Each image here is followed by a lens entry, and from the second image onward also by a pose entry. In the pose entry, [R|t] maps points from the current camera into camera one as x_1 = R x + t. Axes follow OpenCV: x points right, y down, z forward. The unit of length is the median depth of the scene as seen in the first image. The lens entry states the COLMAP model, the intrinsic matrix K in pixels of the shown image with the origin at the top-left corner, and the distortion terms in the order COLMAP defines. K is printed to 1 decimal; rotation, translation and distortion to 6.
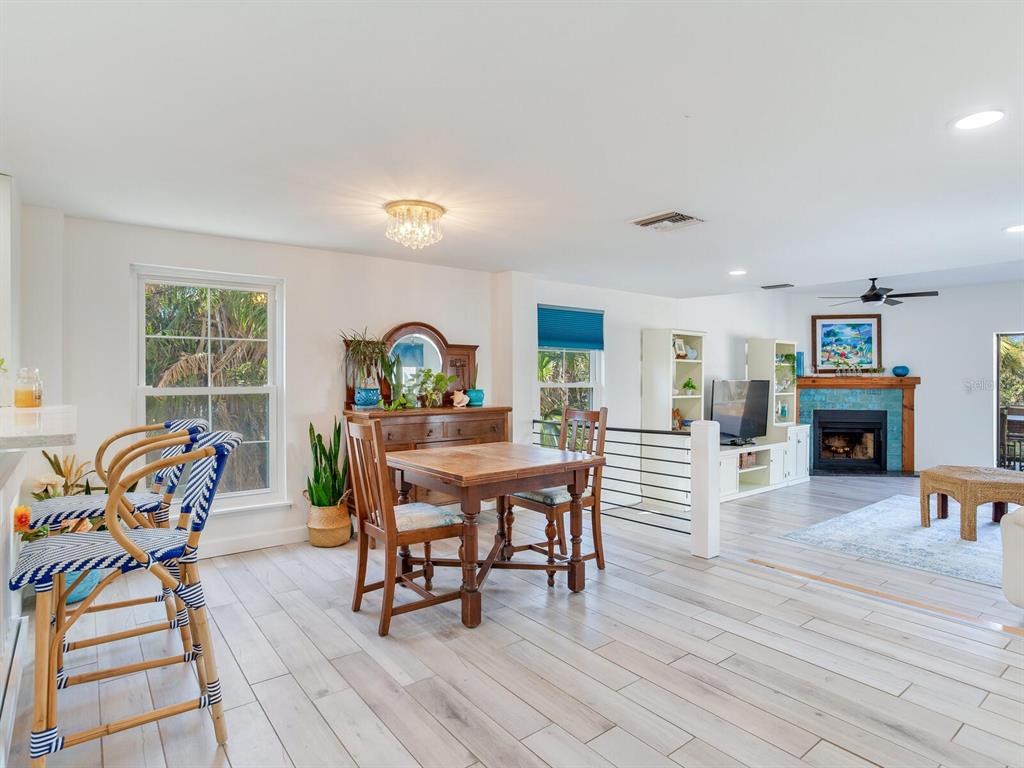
lens RADIAL K [[562.2, 0, 541.0], [0, 562.2, 381.3], [0, 0, 1]] dist [-0.026849, 0.010306]
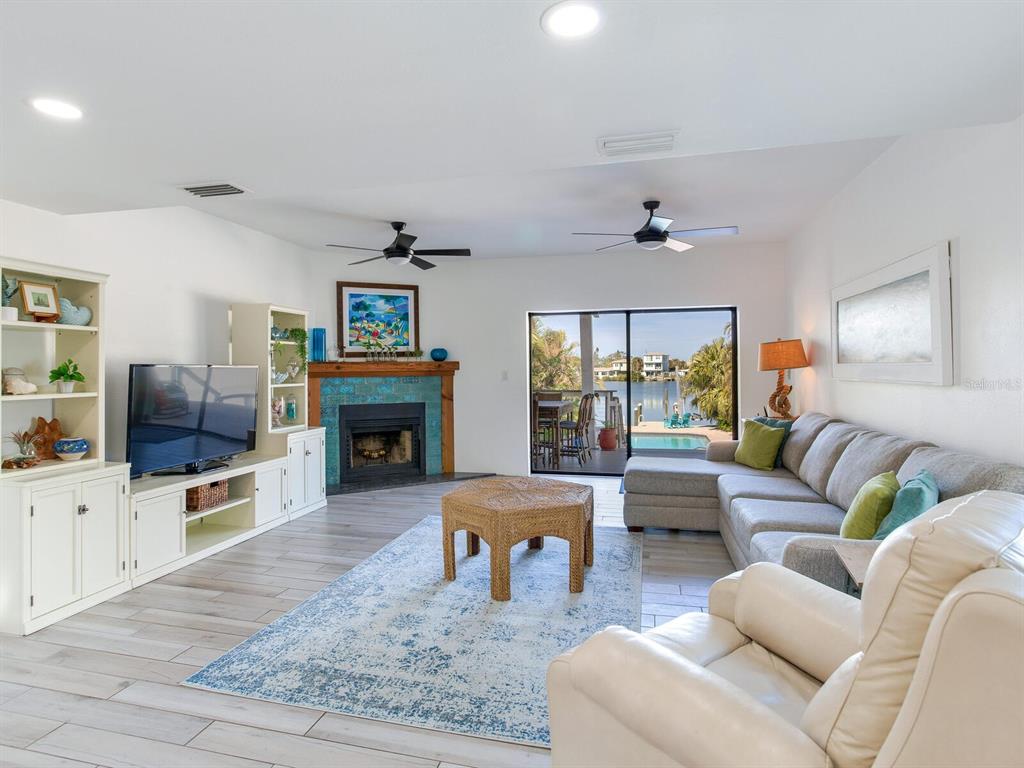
lens RADIAL K [[562.2, 0, 501.9], [0, 562.2, 358.7], [0, 0, 1]] dist [-0.026849, 0.010306]
pose [[0.801786, 0.002937, 0.597604, 0.214668], [0.011807, 0.999715, -0.020755, 0.006383], [-0.597494, 0.023697, 0.801523, 0.263404]]
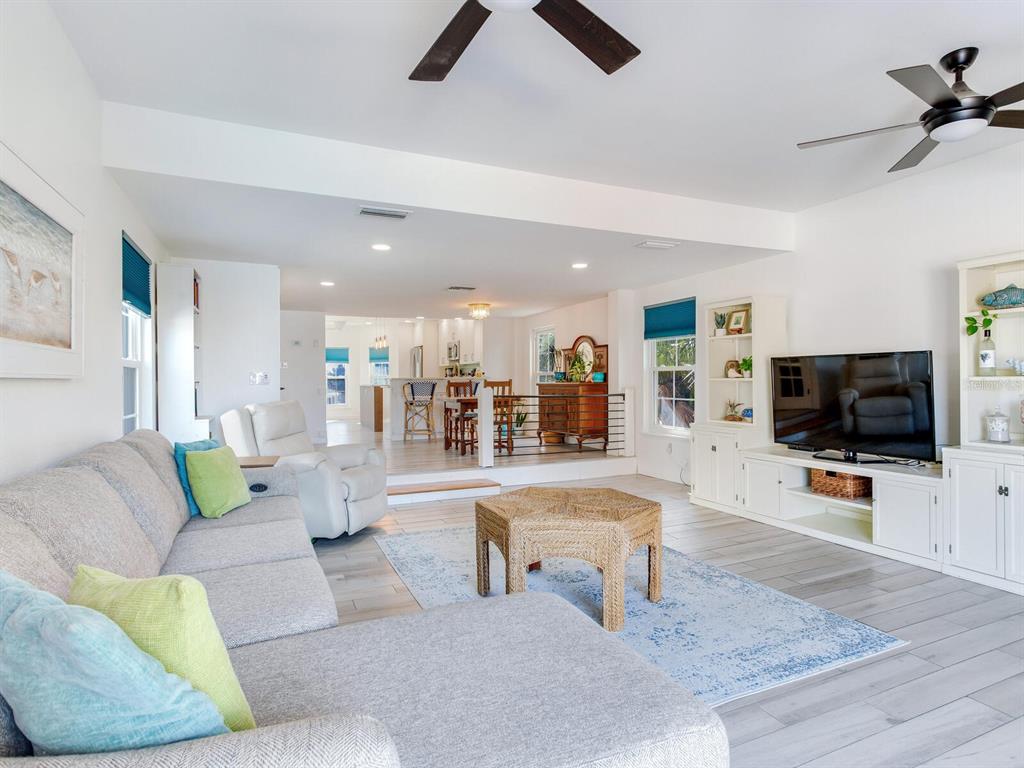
lens RADIAL K [[562.2, 0, 516.1], [0, 562.2, 381.0], [0, 0, 1]] dist [-0.026849, 0.010306]
pose [[-0.249665, 0.004109, -0.968323, 0.869575], [0.007190, 0.999971, 0.002390, 0.019149], [0.968305, -0.006366, -0.249688, 0.678555]]
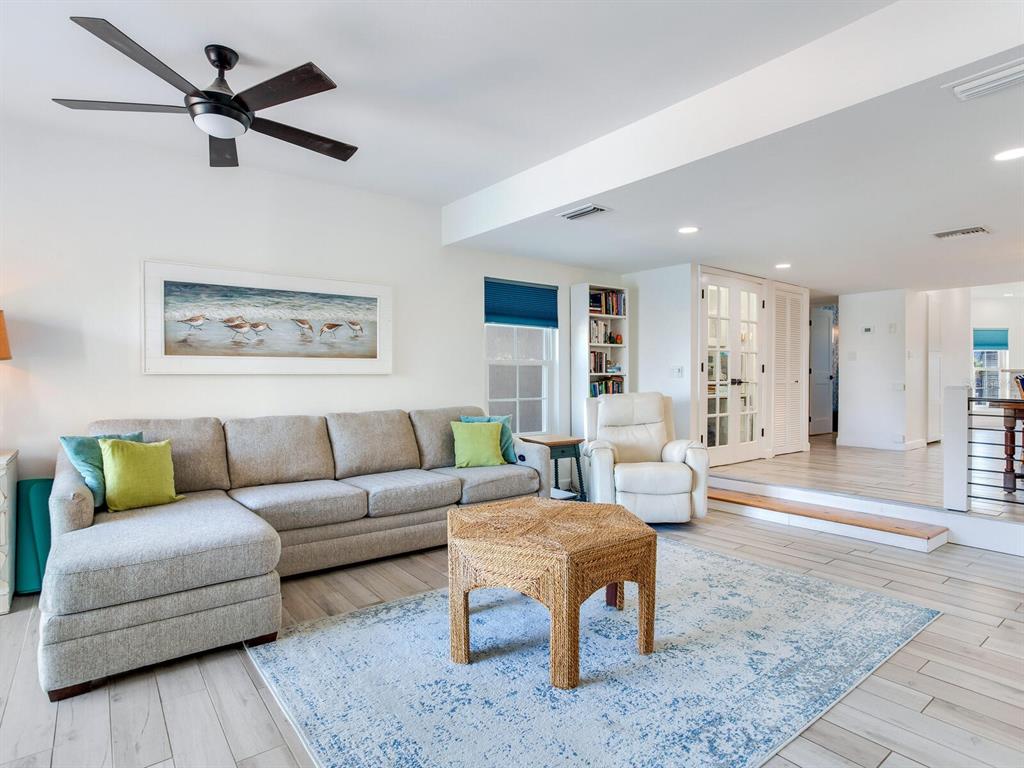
lens RADIAL K [[562.2, 0, 508.7], [0, 562.2, 382.7], [0, 0, 1]] dist [-0.026849, 0.010306]
pose [[-0.999548, 0.006345, 0.029378, 0.504229], [0.006544, 0.999956, 0.006686, 0.022603], [-0.029334, 0.006875, -0.999546, 0.934890]]
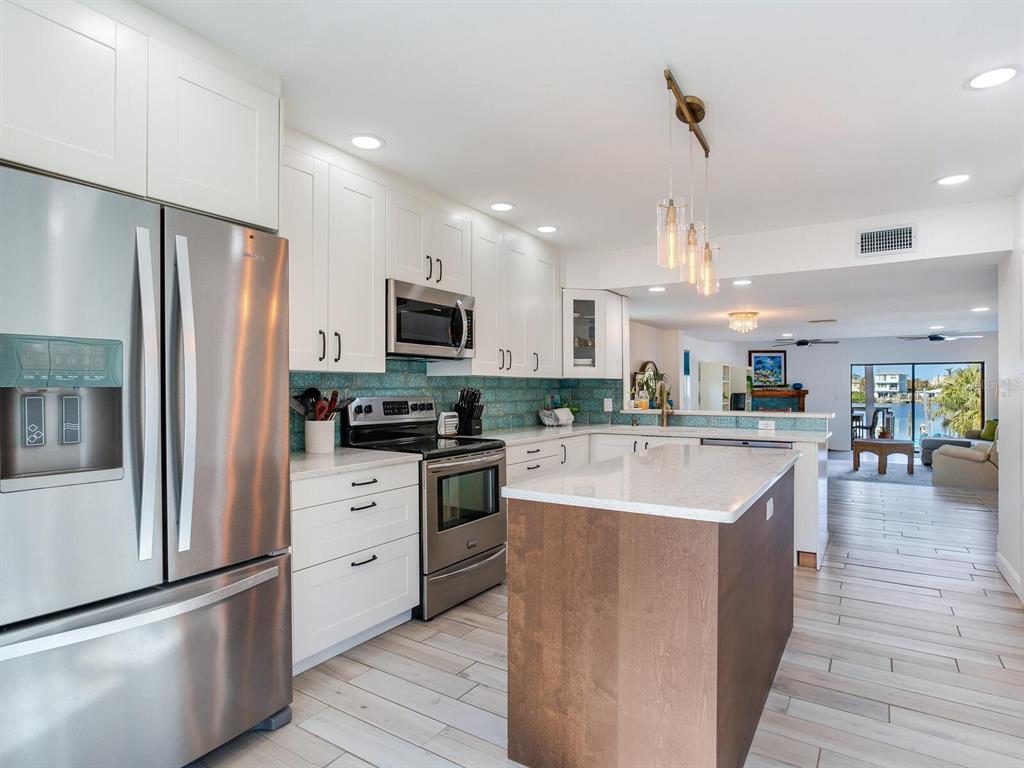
lens RADIAL K [[562.2, 0, 509.7], [0, 562.2, 389.3], [0, 0, 1]] dist [-0.026849, 0.010306]
pose [[0.951885, -0.003472, 0.306435, -0.638322], [0.004315, 0.999989, -0.002073, -0.009817], [-0.306424, 0.003295, 0.951889, -0.279865]]
